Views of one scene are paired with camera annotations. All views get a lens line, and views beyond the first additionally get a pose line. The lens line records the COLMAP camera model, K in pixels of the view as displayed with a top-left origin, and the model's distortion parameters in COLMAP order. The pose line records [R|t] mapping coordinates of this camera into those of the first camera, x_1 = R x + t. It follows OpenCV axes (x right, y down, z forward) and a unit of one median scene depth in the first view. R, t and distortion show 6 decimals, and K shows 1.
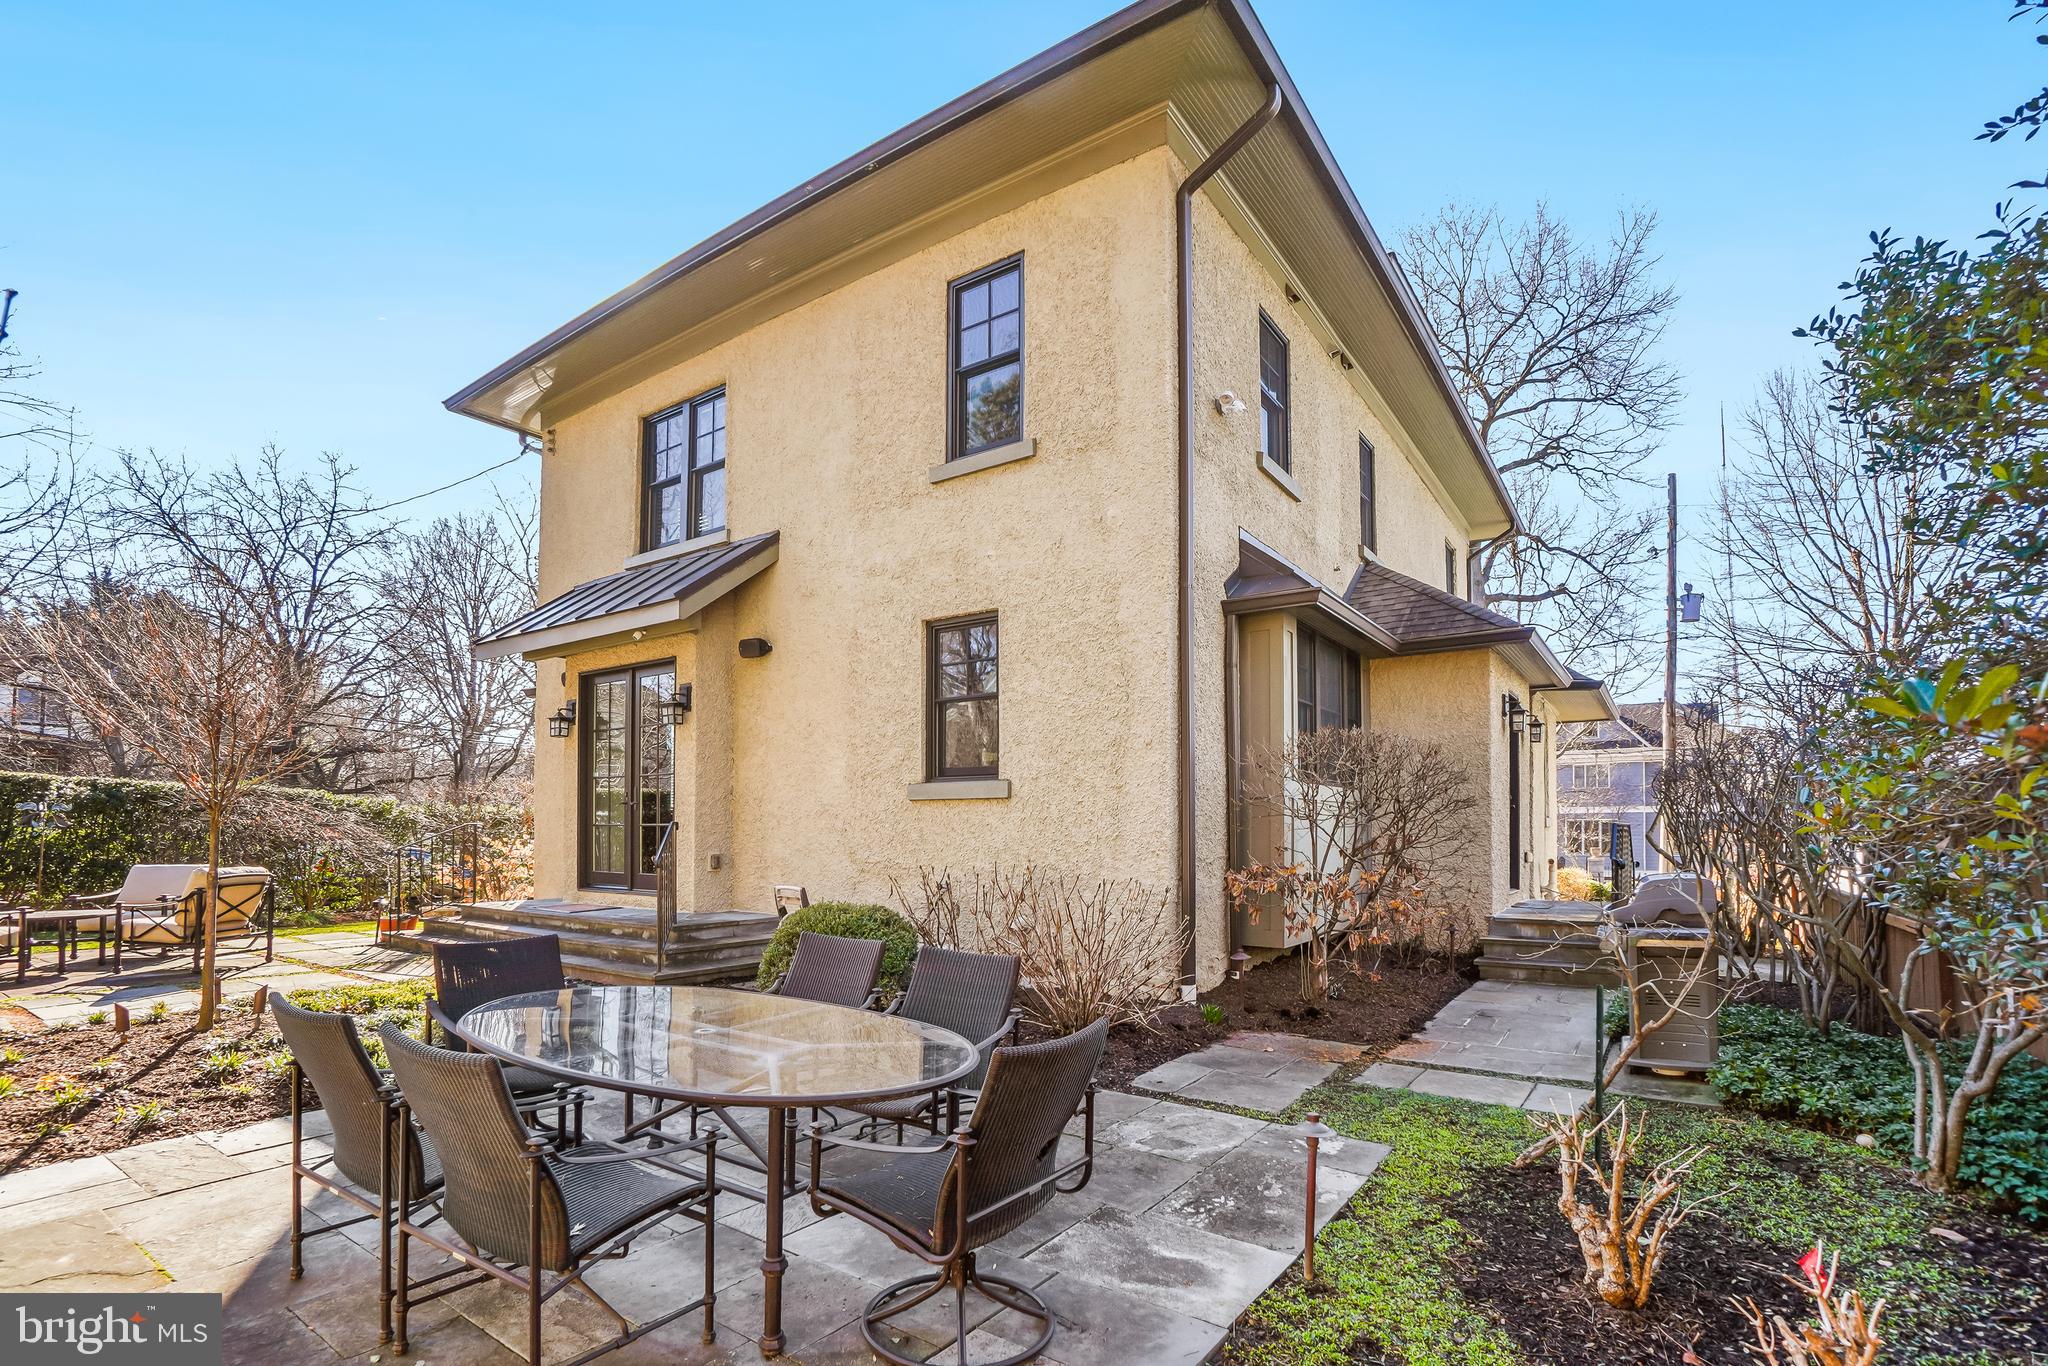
lens RADIAL K [[945.8, 0, 1029.2], [0, 945.8, 686.0], [0, 0, 1]] dist [-0.053316, 0.024685]
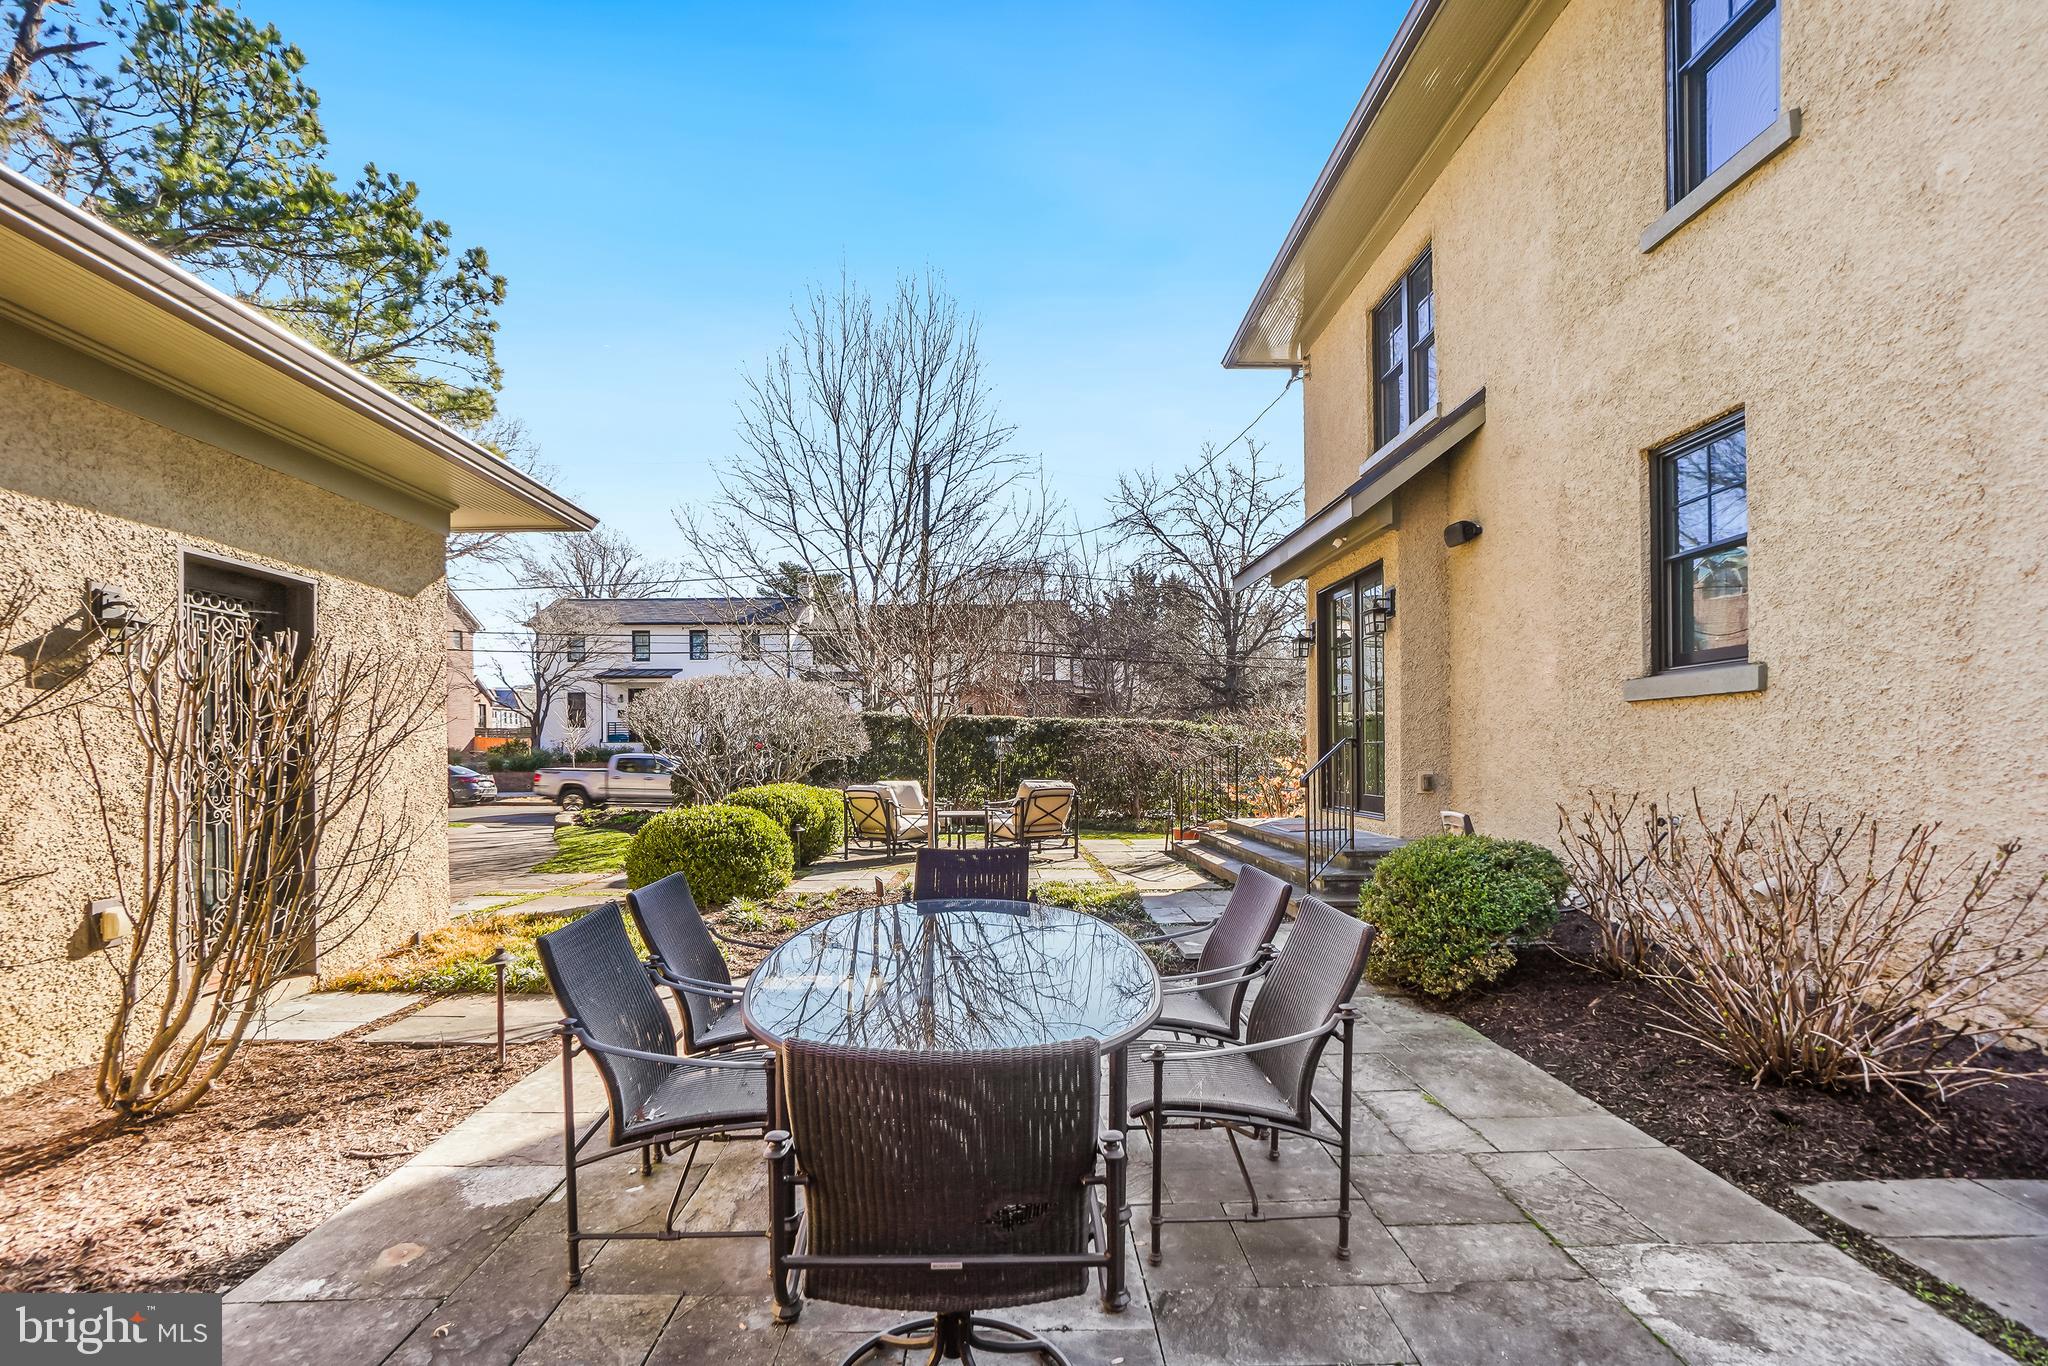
lens RADIAL K [[945.8, 0, 1029.2], [0, 945.8, 686.0], [0, 0, 1]] dist [-0.053316, 0.024685]
pose [[0.582873, -0.063286, -0.810095, 0.171564], [0.130816, 0.991266, 0.016684, 0.034336], [0.801964, -0.115698, 0.586061, 0.199220]]
